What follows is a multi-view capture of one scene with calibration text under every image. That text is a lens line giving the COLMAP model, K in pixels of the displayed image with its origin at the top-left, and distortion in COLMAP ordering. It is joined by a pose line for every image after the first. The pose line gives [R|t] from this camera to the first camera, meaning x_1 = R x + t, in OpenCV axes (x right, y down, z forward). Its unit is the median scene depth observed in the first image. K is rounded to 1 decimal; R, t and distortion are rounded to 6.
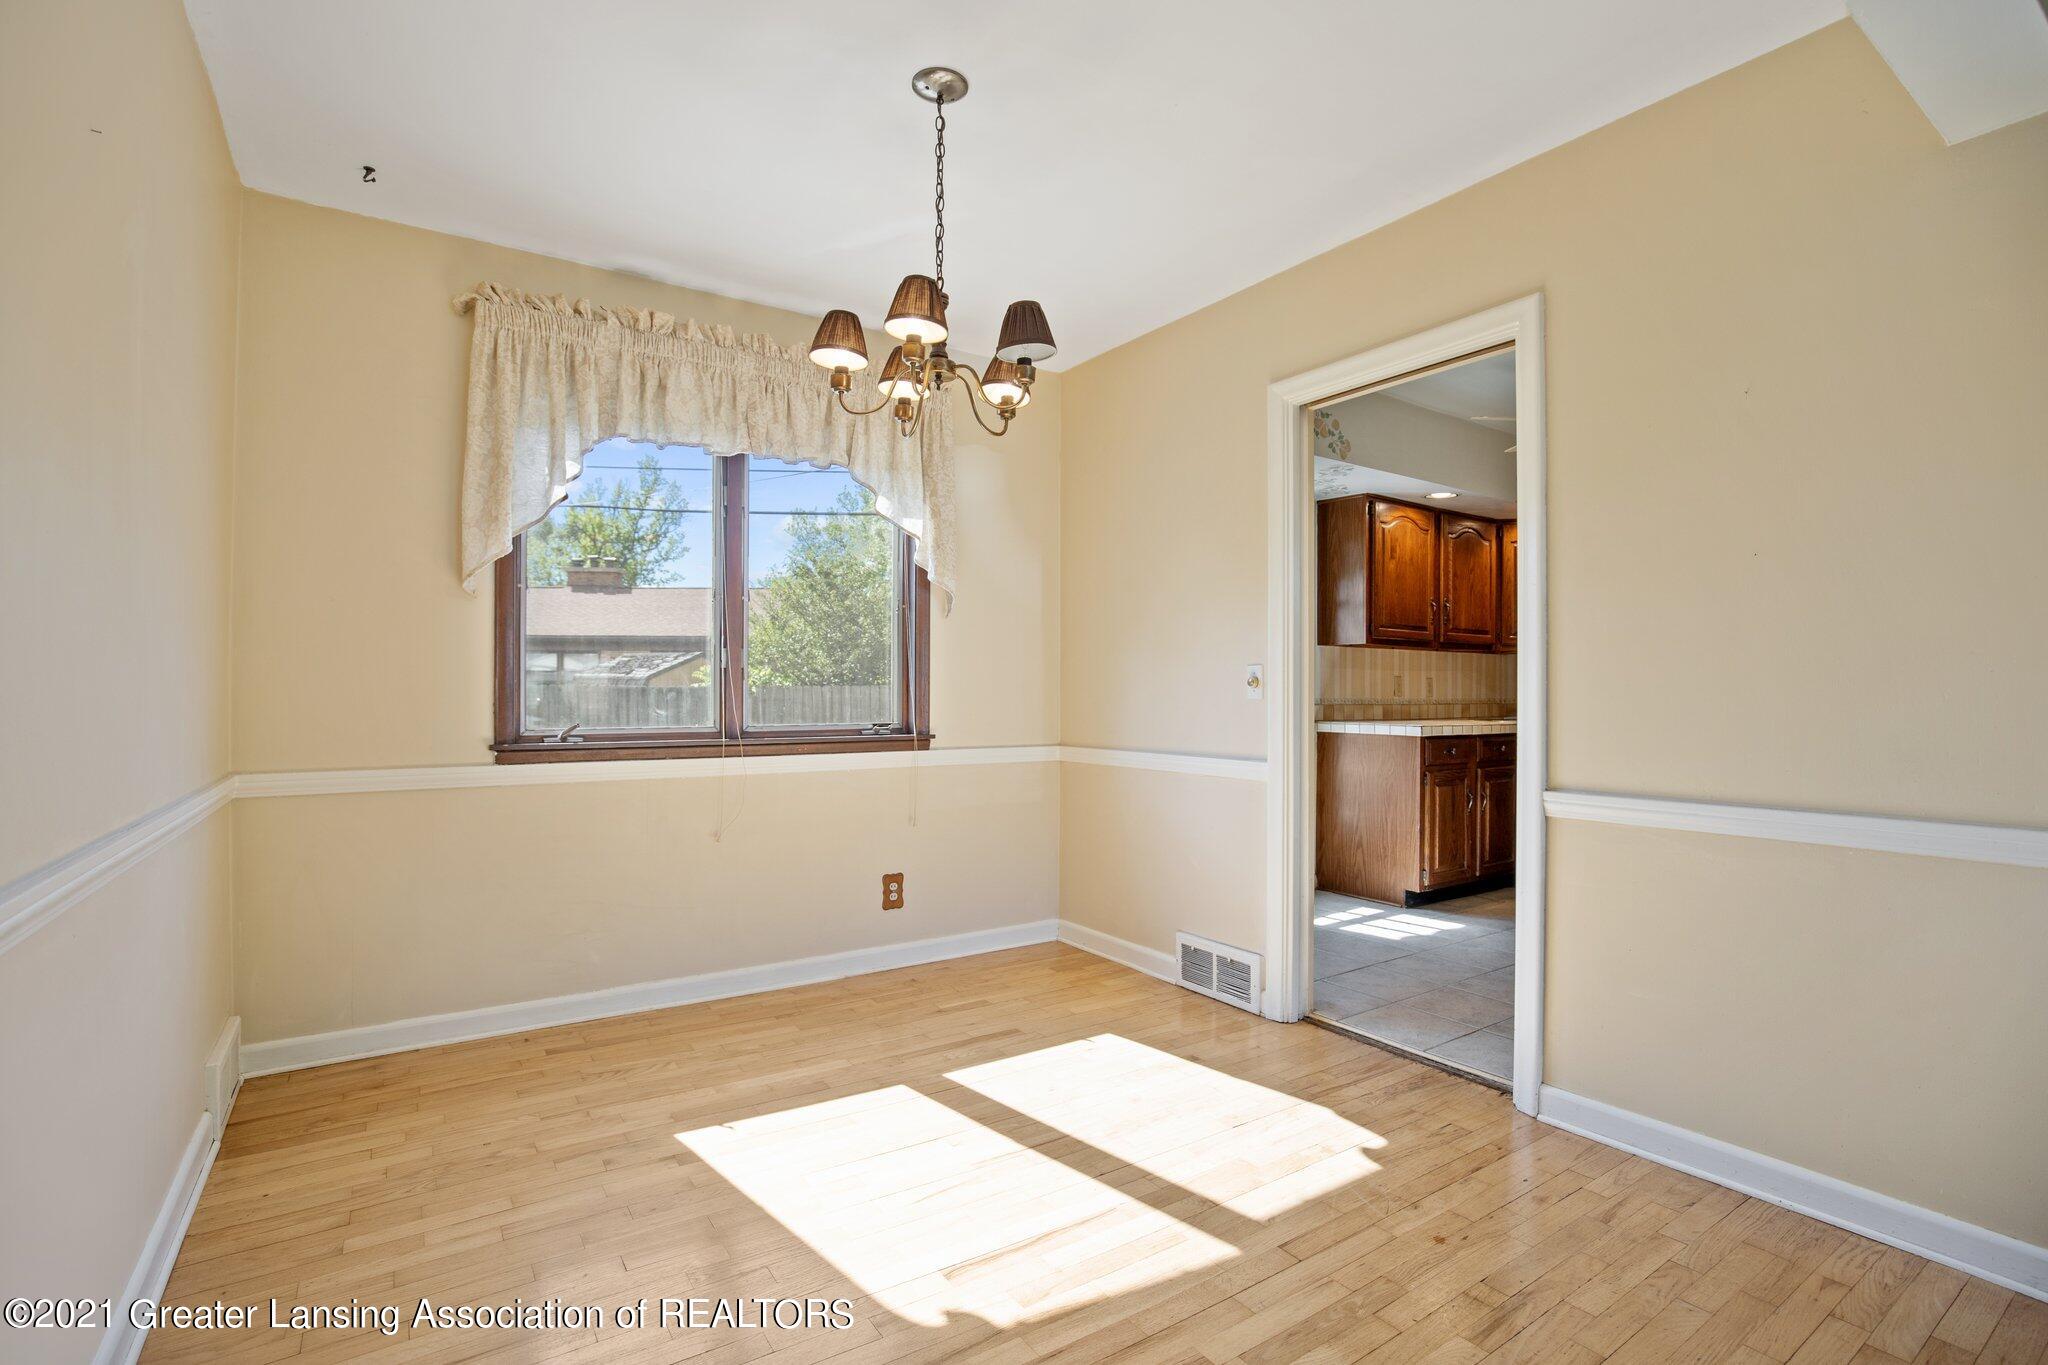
lens RADIAL K [[937.1, 0, 1014.4], [0, 937.1, 693.3], [0, 0, 1]] dist [-0.031741, 0.003838]
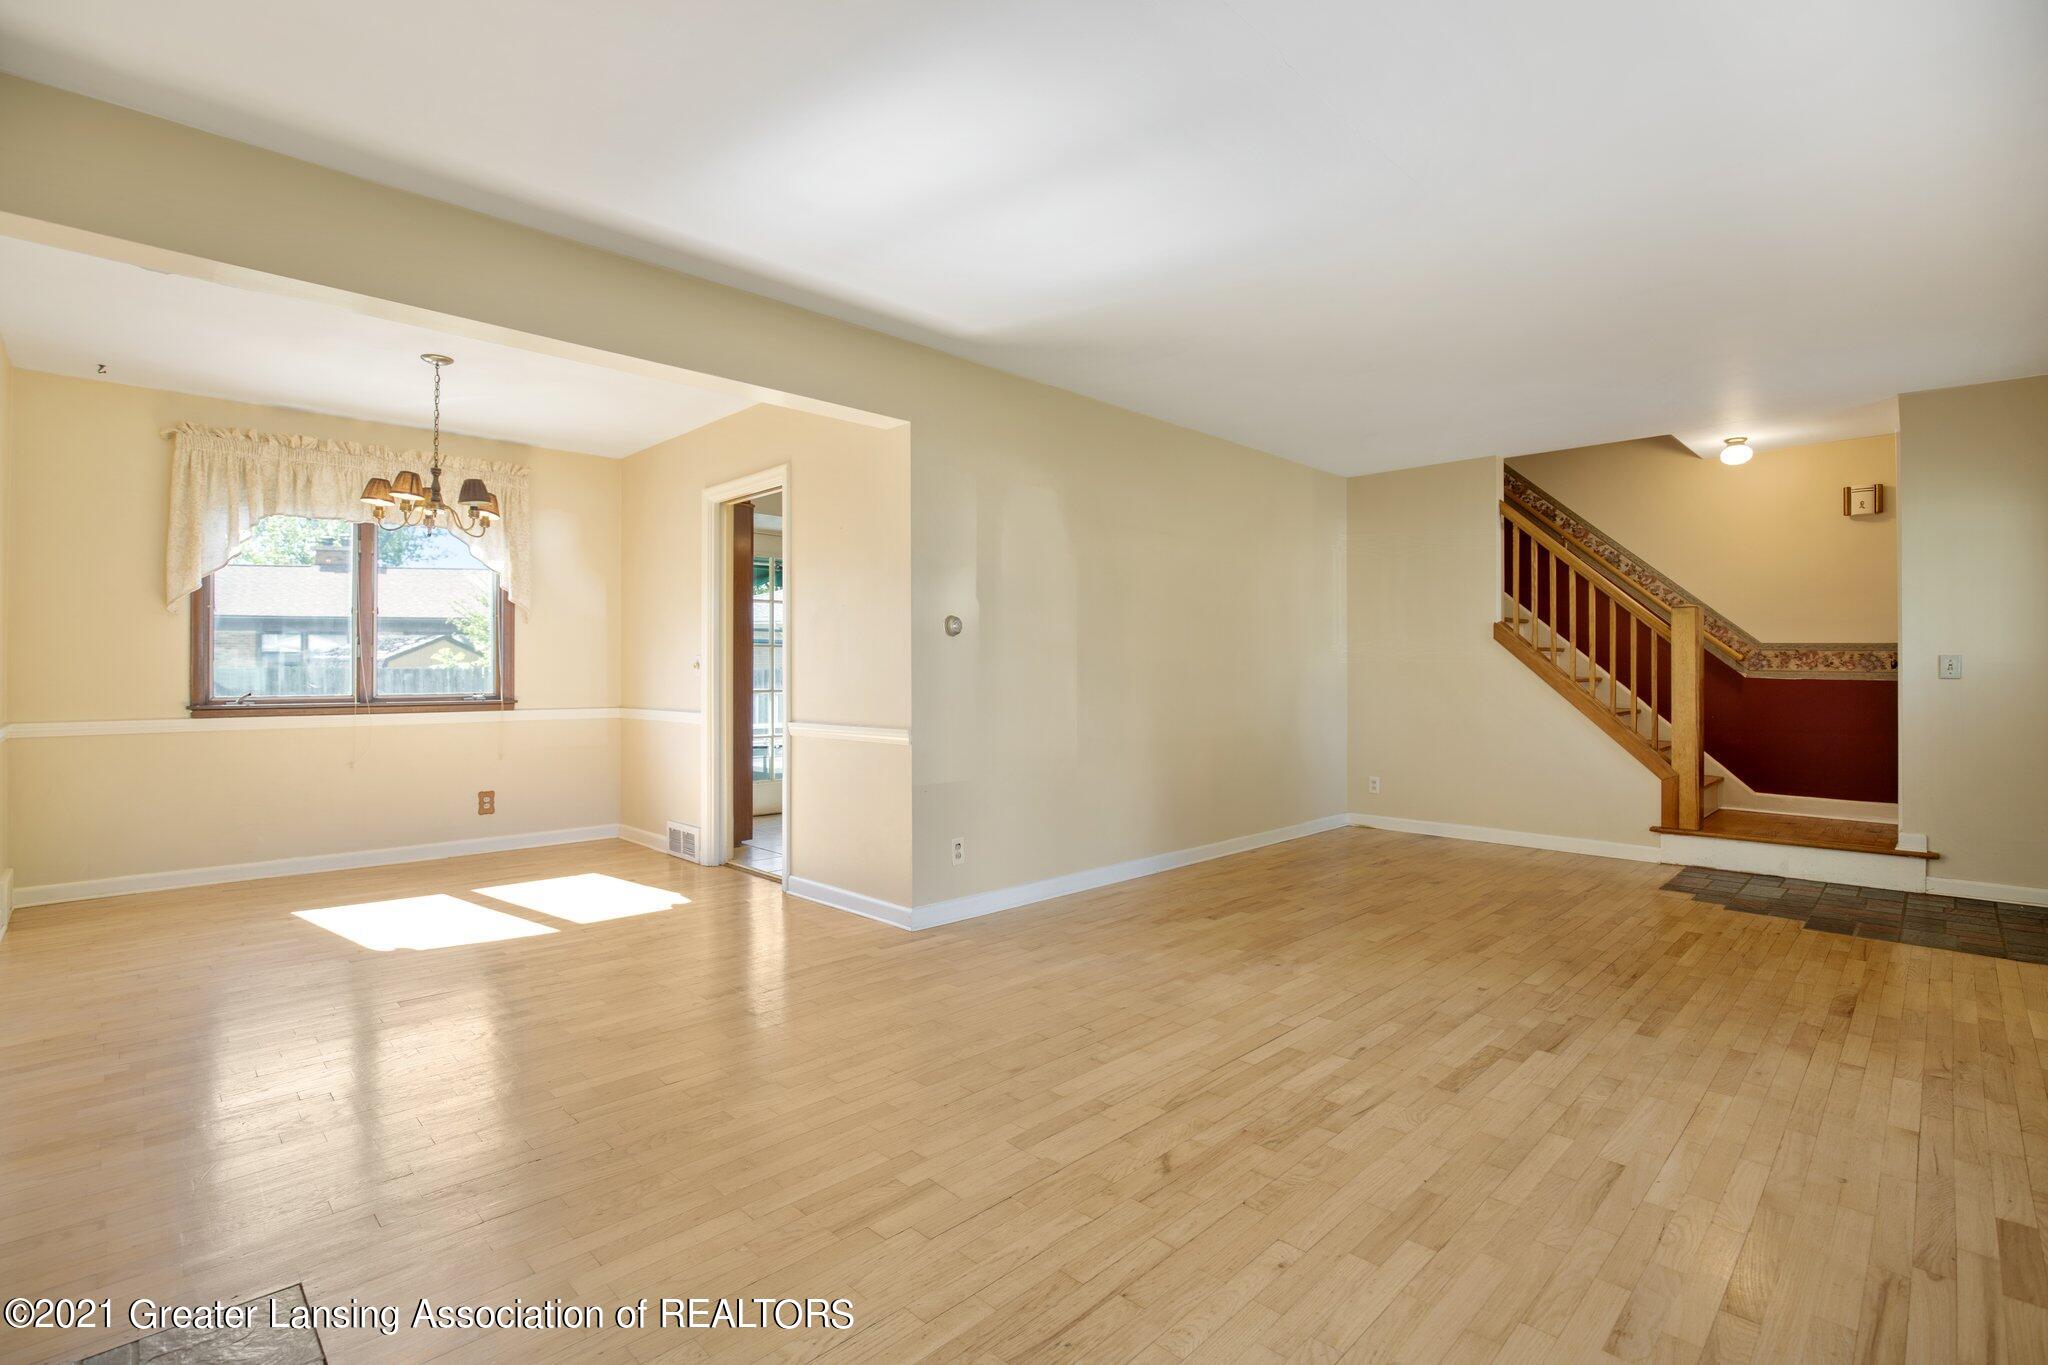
lens RADIAL K [[937.1, 0, 1000.6], [0, 937.1, 667.0], [0, 0, 1]] dist [-0.031741, 0.003838]
pose [[0.983789, -0.002565, 0.179309, 0.504684], [0.003624, 0.999978, -0.005579, 0.001655], [-0.179291, 0.006139, 0.983777, -0.764966]]
